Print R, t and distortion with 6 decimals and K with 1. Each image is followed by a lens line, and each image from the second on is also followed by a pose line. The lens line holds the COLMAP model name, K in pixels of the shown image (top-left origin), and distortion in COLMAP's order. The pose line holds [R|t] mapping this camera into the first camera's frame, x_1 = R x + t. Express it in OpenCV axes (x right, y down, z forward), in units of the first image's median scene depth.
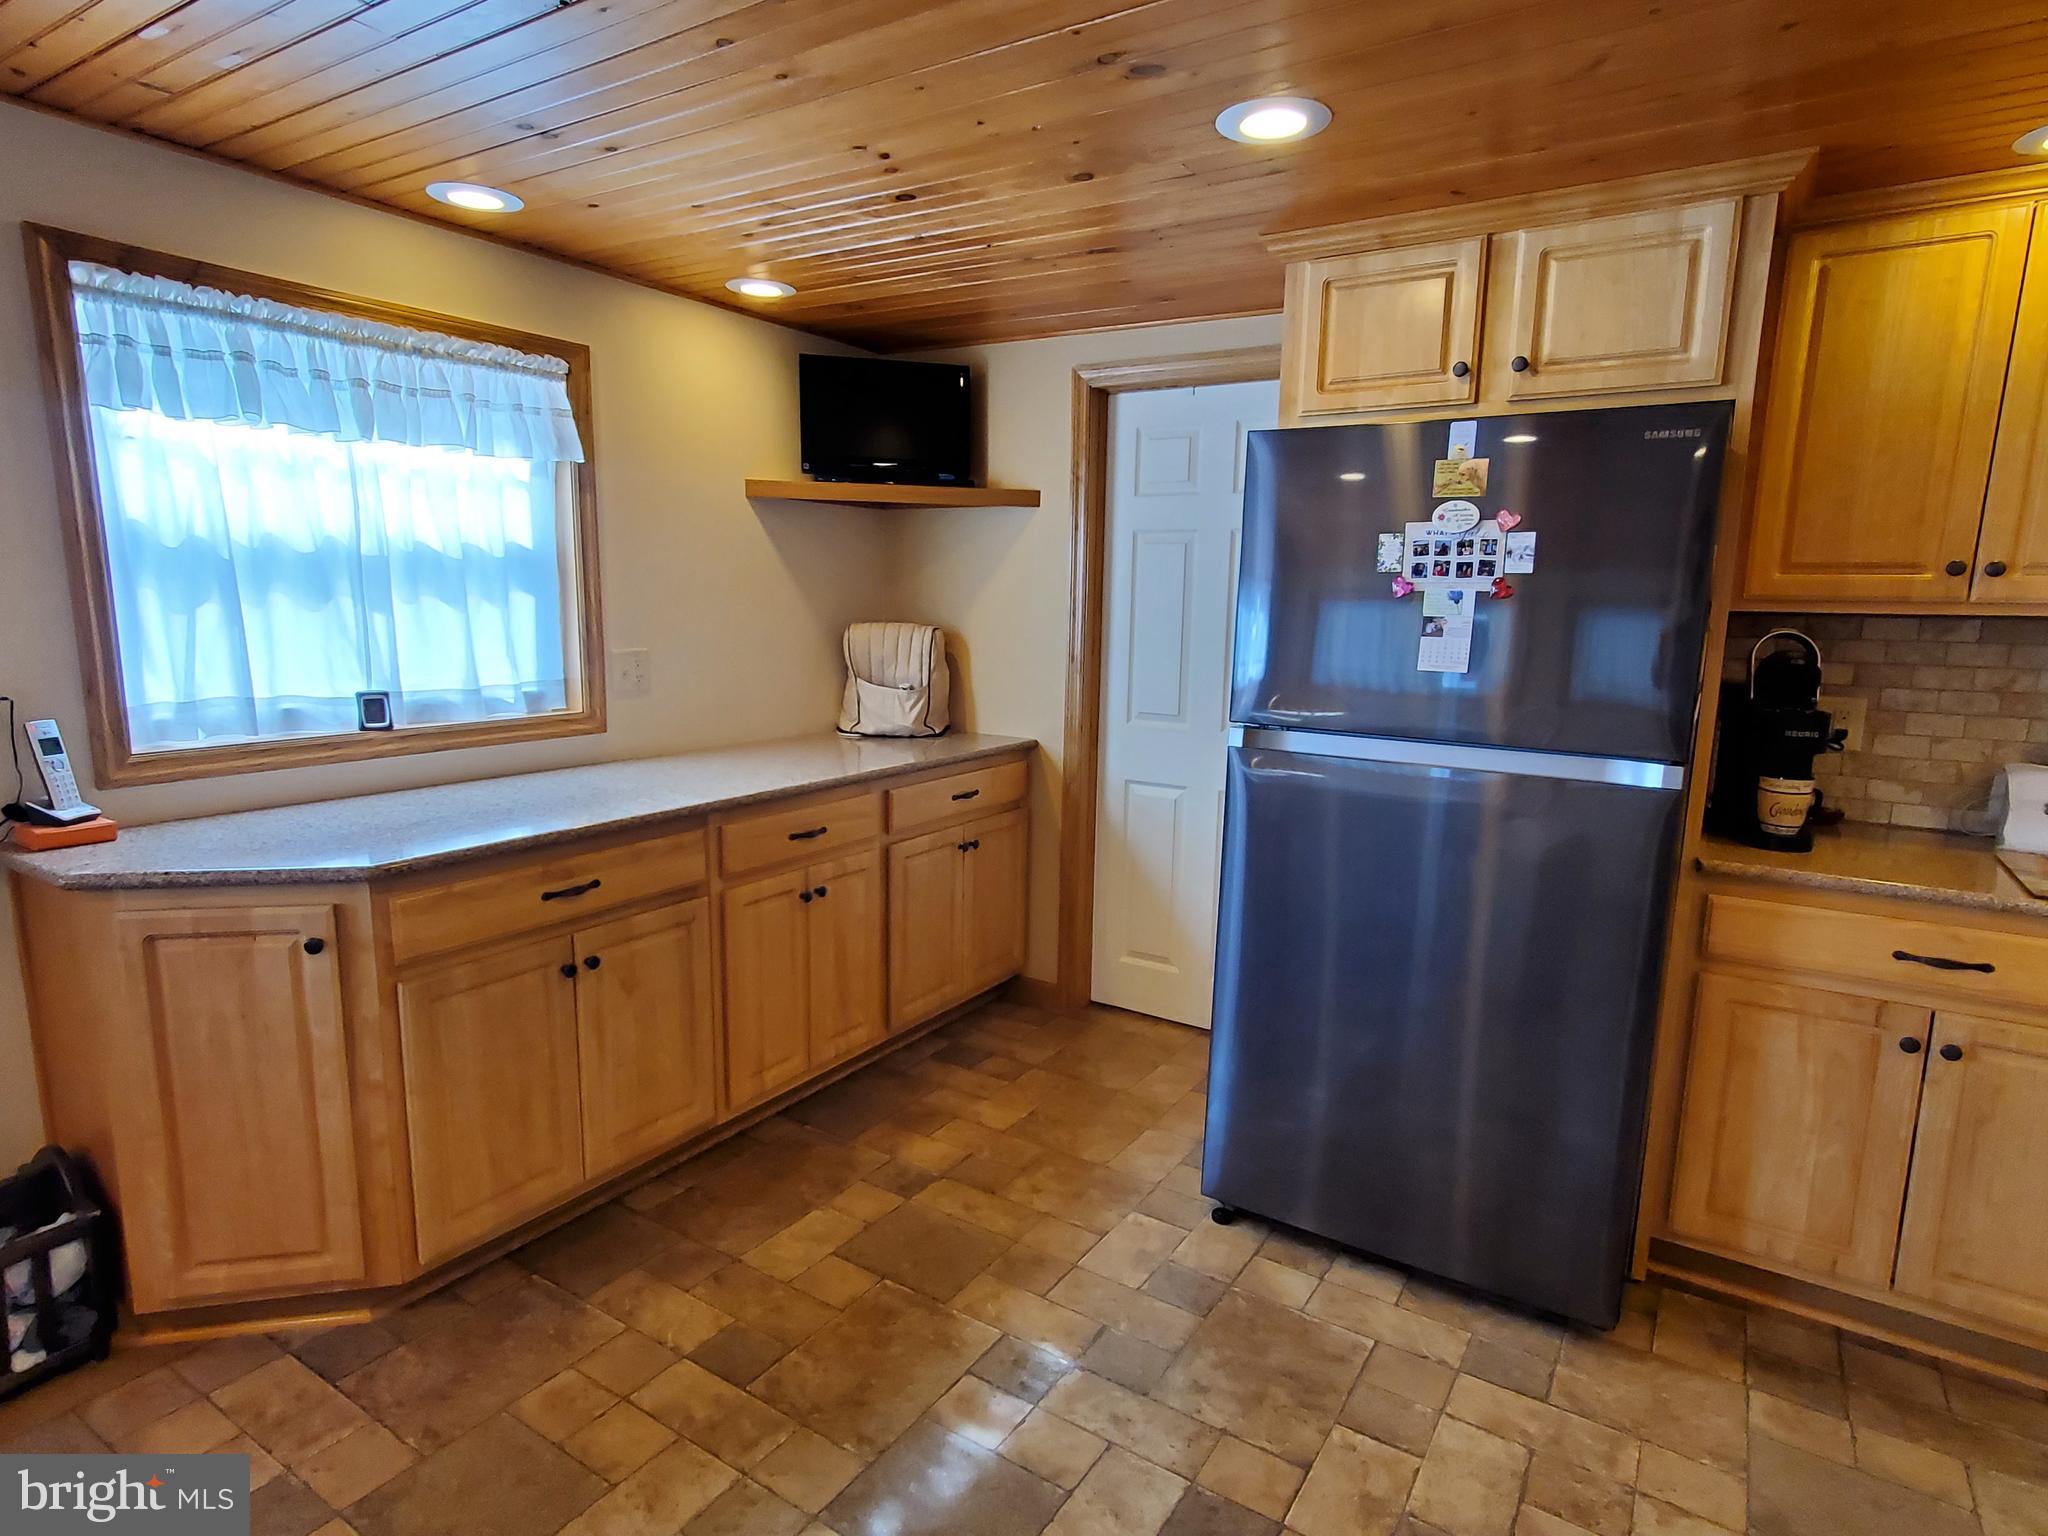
lens RADIAL K [[1121.0, 0, 1021.6], [0, 1121.0, 781.9], [0, 0, 1]] dist [0.002817, 0.000376]
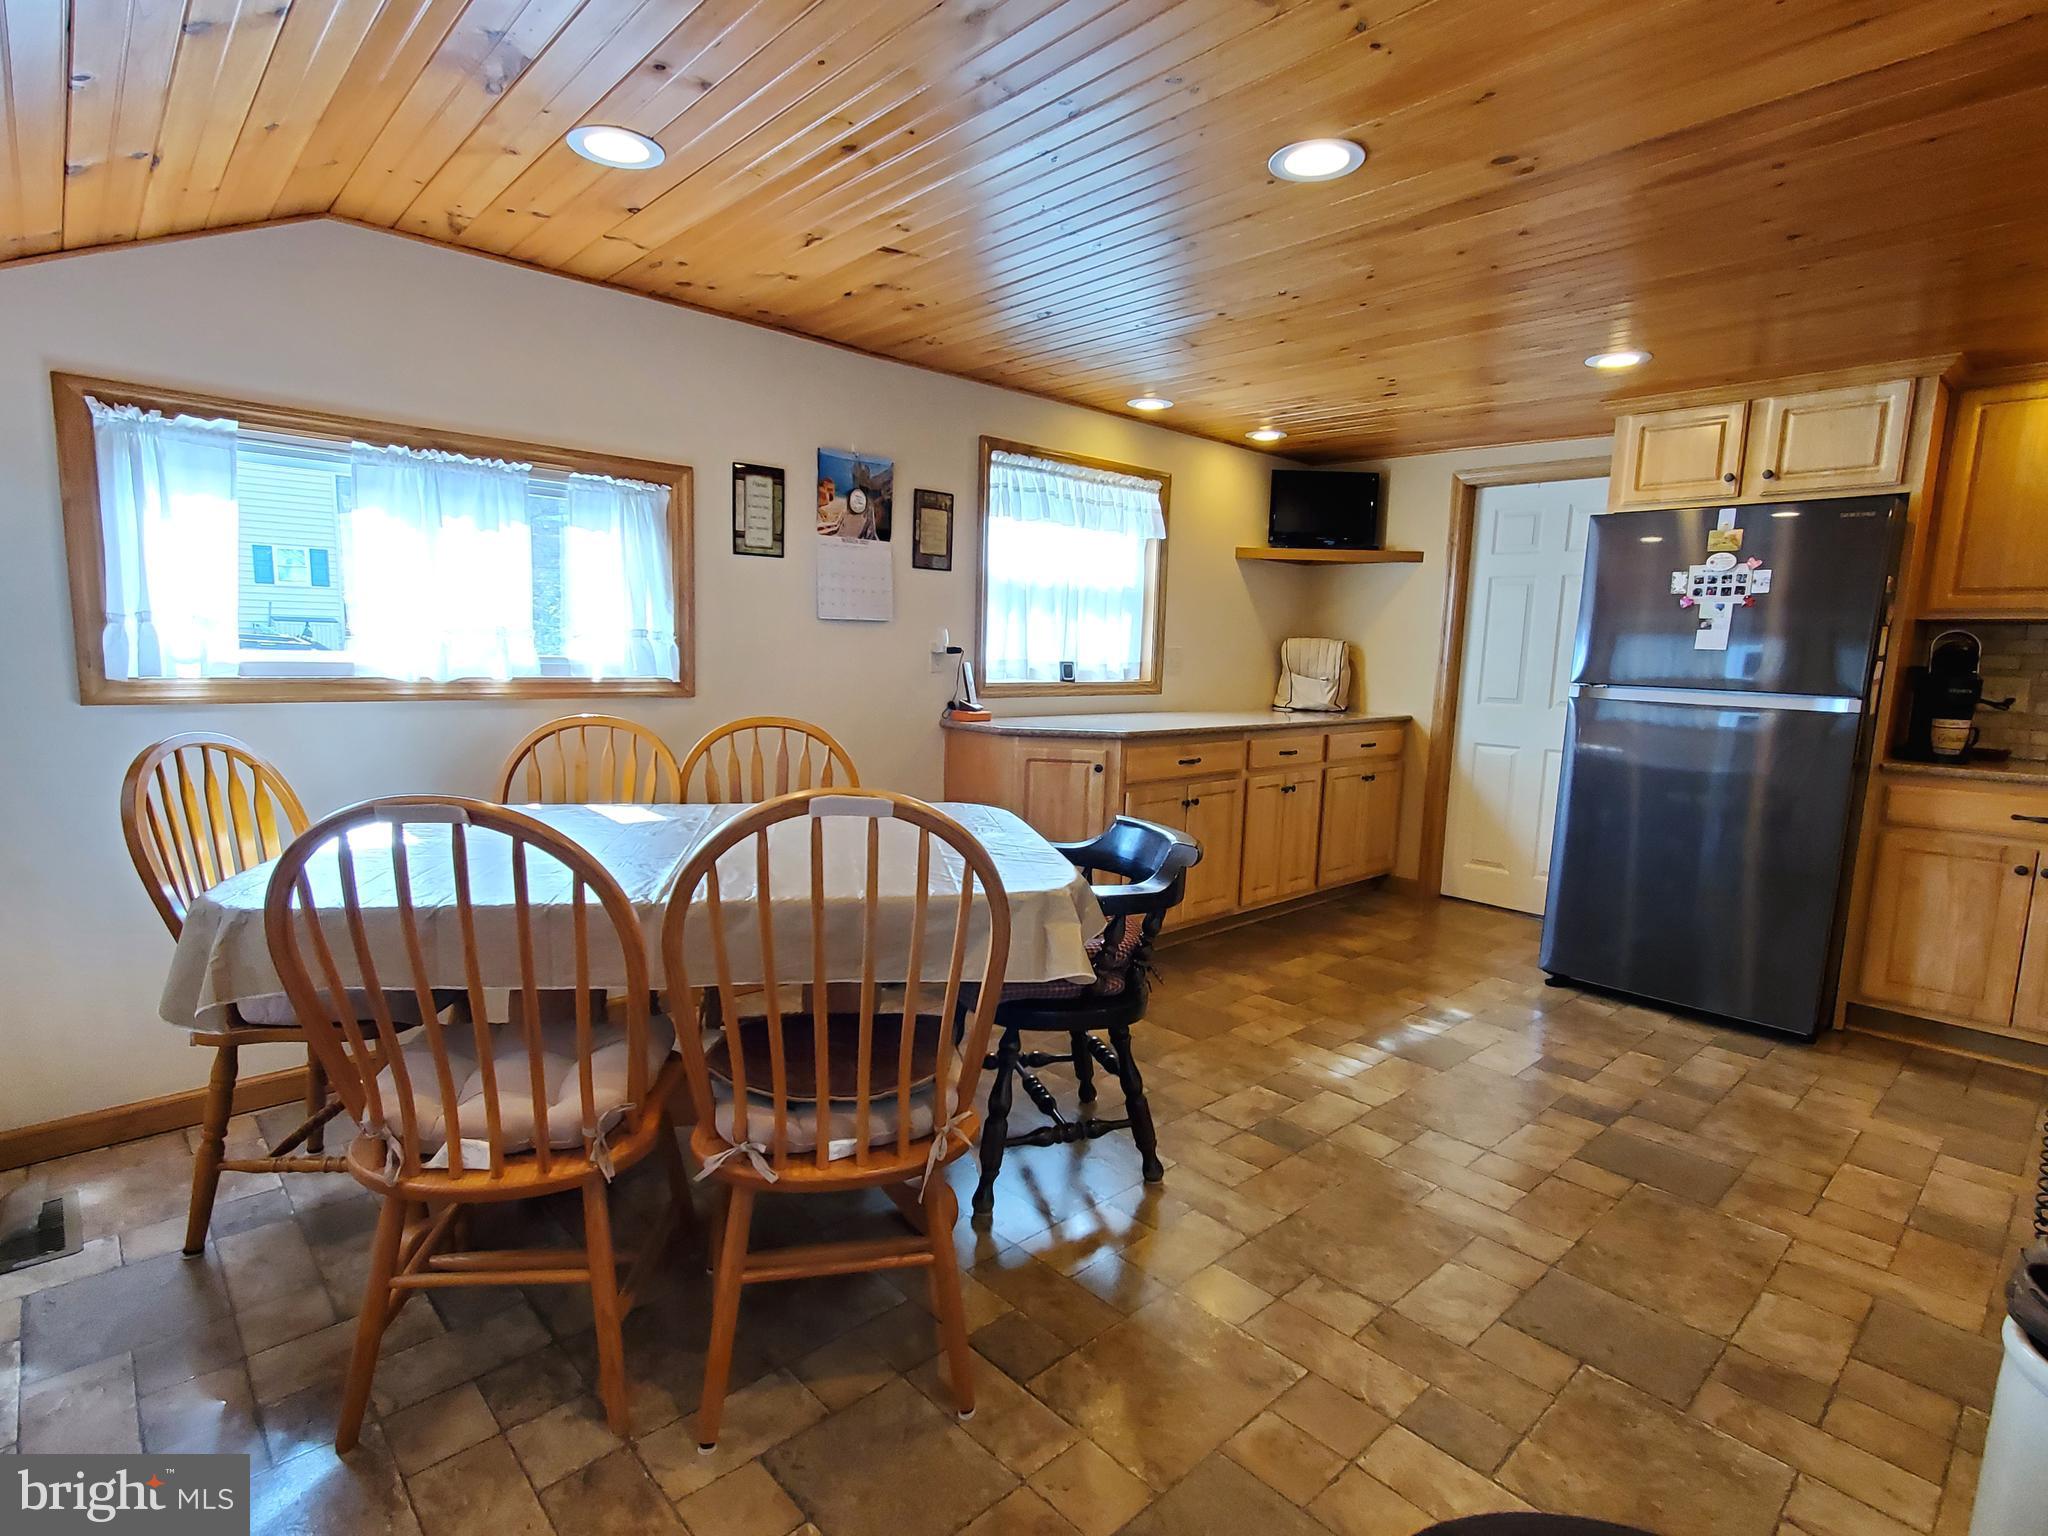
lens RADIAL K [[1048.8, 0, 1003.3], [0, 1048.8, 785.3], [0, 0, 1]] dist [-0.008837, 0.011436]
pose [[0.966808, 0.043602, -0.251757, -0.255288], [-0.053334, 0.998065, -0.031958, 0.210144], [0.249876, 0.044324, 0.967263, -0.796382]]
